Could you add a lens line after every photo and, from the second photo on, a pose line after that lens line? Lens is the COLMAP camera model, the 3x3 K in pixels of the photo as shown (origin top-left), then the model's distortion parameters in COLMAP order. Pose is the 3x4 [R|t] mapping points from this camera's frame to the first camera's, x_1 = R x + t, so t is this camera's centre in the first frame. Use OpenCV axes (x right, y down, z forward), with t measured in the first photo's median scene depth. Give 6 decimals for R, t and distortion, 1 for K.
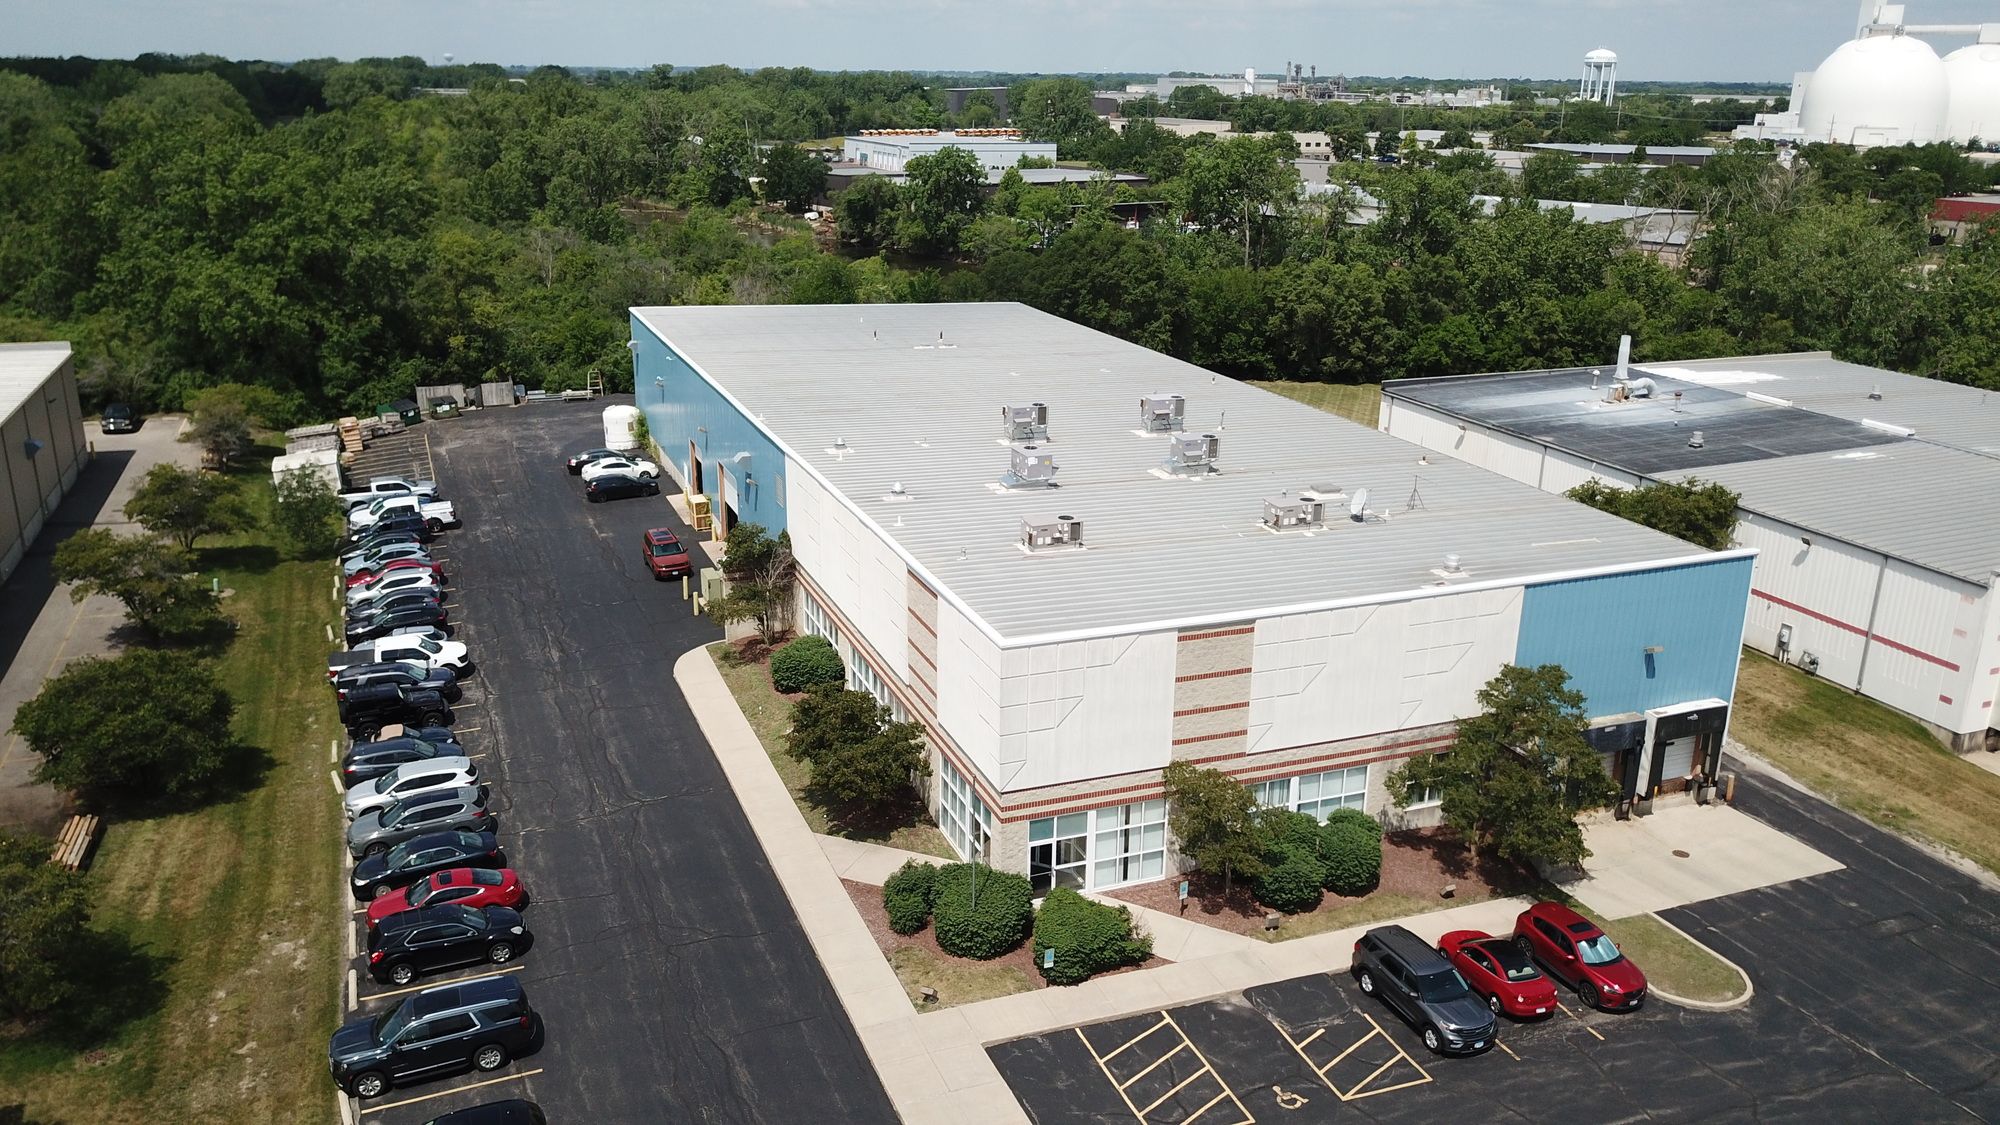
lens RADIAL K [[1534.9, 0, 991.9], [0, 1534.9, 556.5], [0, 0, 1]] dist [-0.001771, 0.011688]
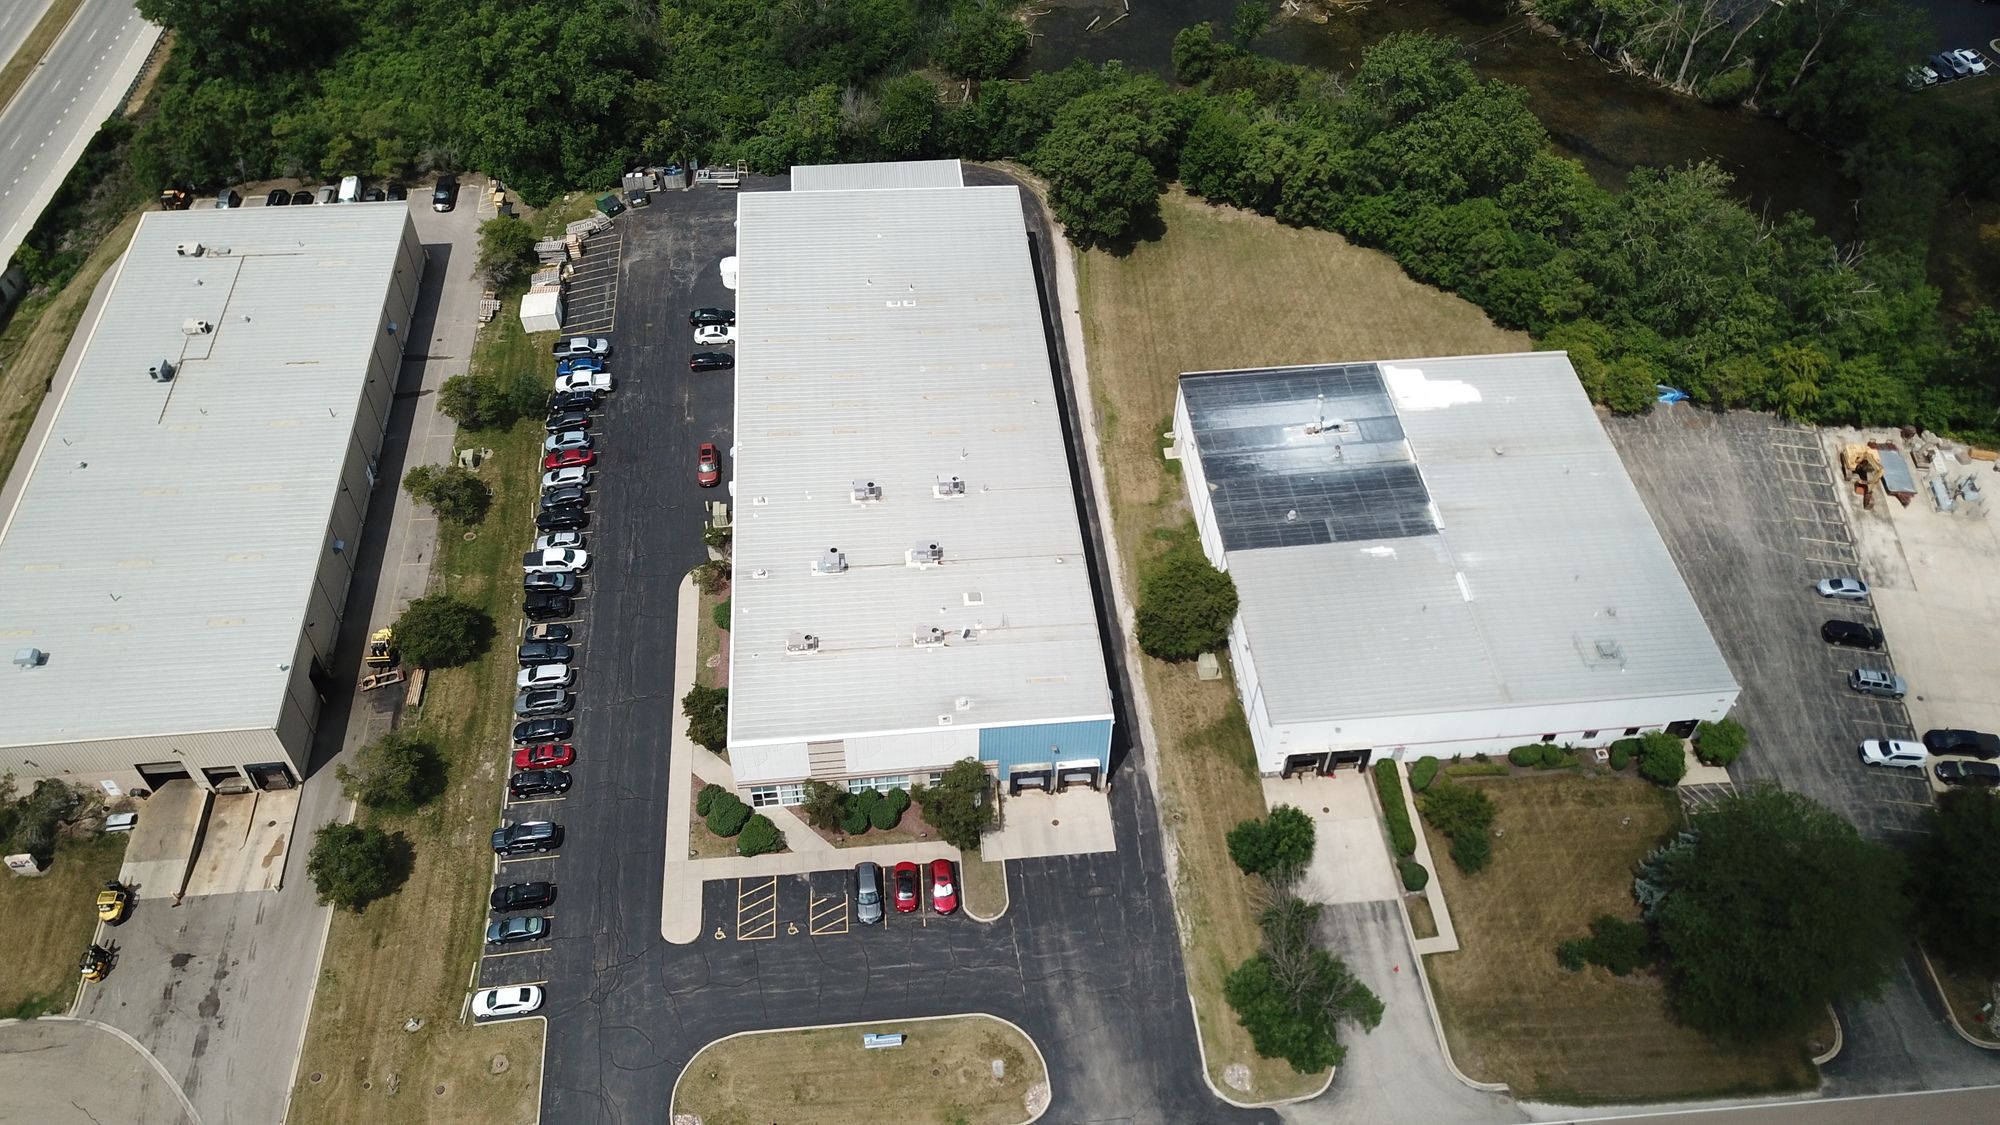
lens RADIAL K [[1535.2, 0, 1000.0], [0, 1535.2, 562.5], [0, 0, 1]] dist [0.007181, -0.009597]
pose [[0.962423, 0.202749, -0.180653, 0.697695], [-0.079747, 0.846936, 0.525681, -1.308229], [0.259583, -0.491520, 0.831279, -0.707671]]
